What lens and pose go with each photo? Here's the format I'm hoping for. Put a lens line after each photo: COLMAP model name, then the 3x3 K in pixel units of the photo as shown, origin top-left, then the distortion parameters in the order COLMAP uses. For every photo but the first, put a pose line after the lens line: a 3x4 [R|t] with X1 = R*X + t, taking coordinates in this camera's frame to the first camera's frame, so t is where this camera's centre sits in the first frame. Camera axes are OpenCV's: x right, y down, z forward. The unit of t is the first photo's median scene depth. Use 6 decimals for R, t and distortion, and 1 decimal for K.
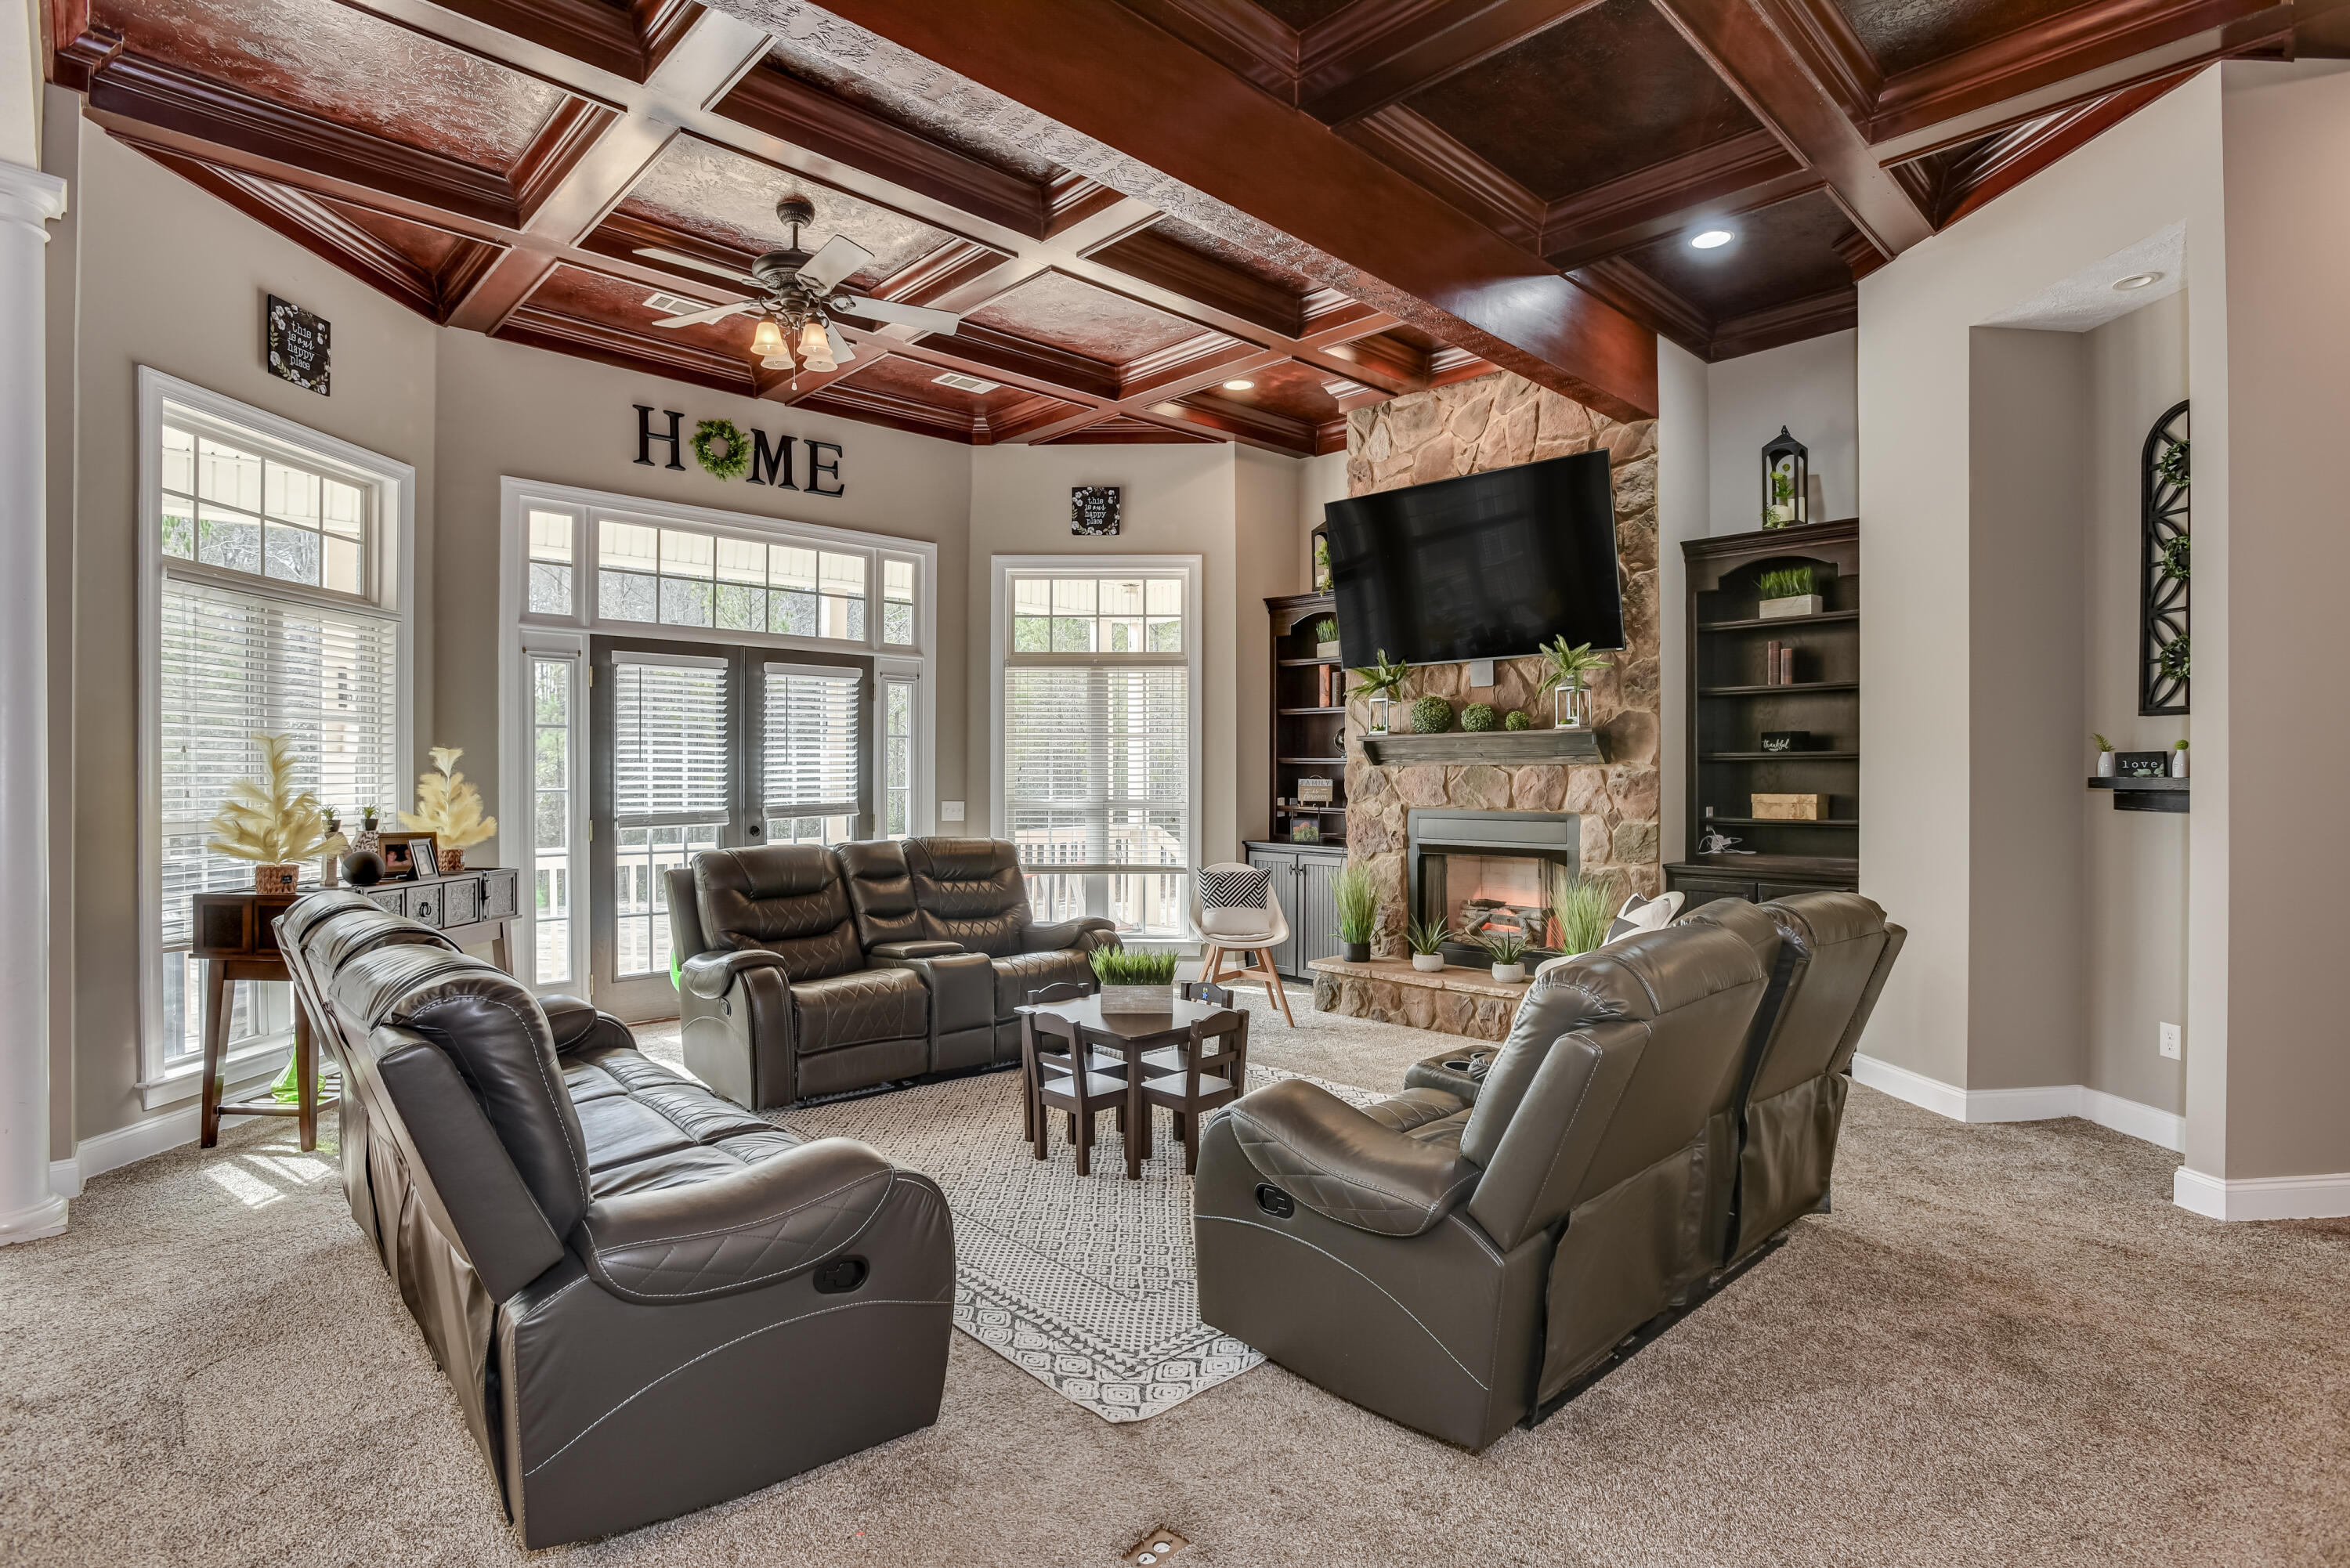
lens RADIAL K [[1250.6, 0, 1162.7], [0, 1250.6, 777.3], [0, 0, 1]] dist [0.026215, 0.004178]
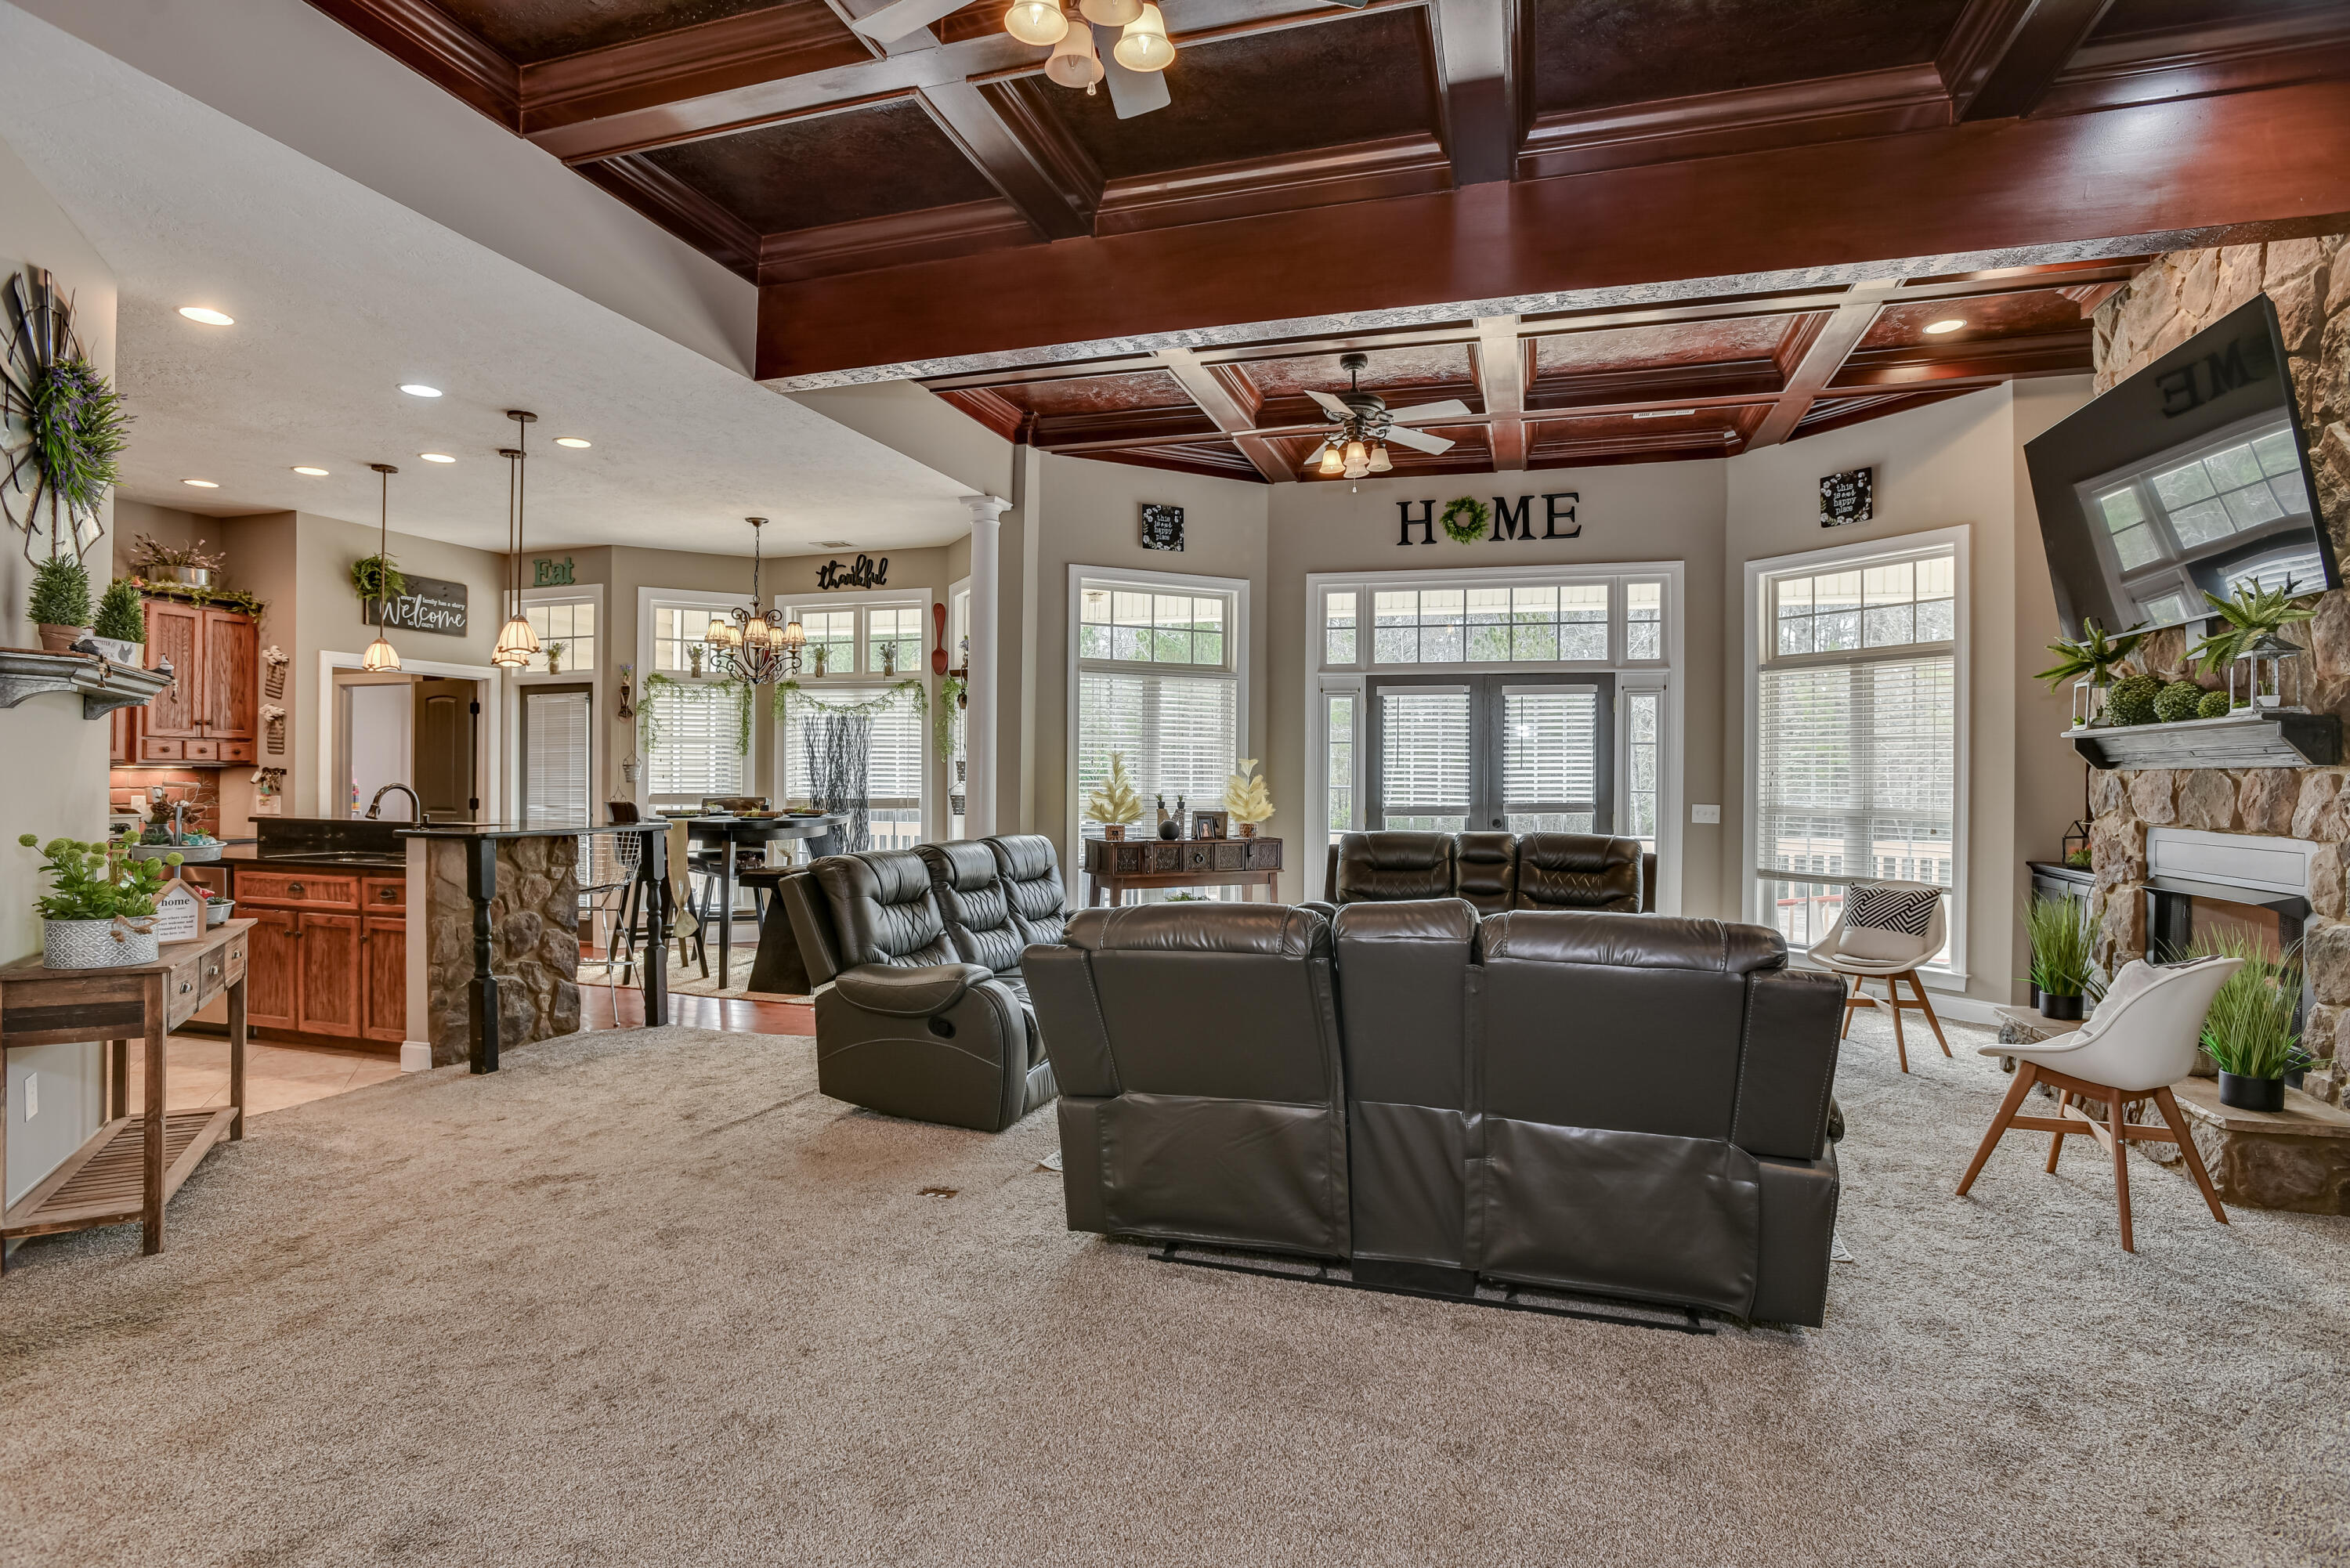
lens RADIAL K [[1182.3, 0, 1230.4], [0, 1182.3, 785.5], [0, 0, 1]] dist [-0.005171, 0.004577]
pose [[0.519450, 0.010014, -0.854442, 0.519987], [-0.010339, 0.999932, 0.005433, 0.001750], [0.854439, 0.006012, 0.519518, 0.172870]]
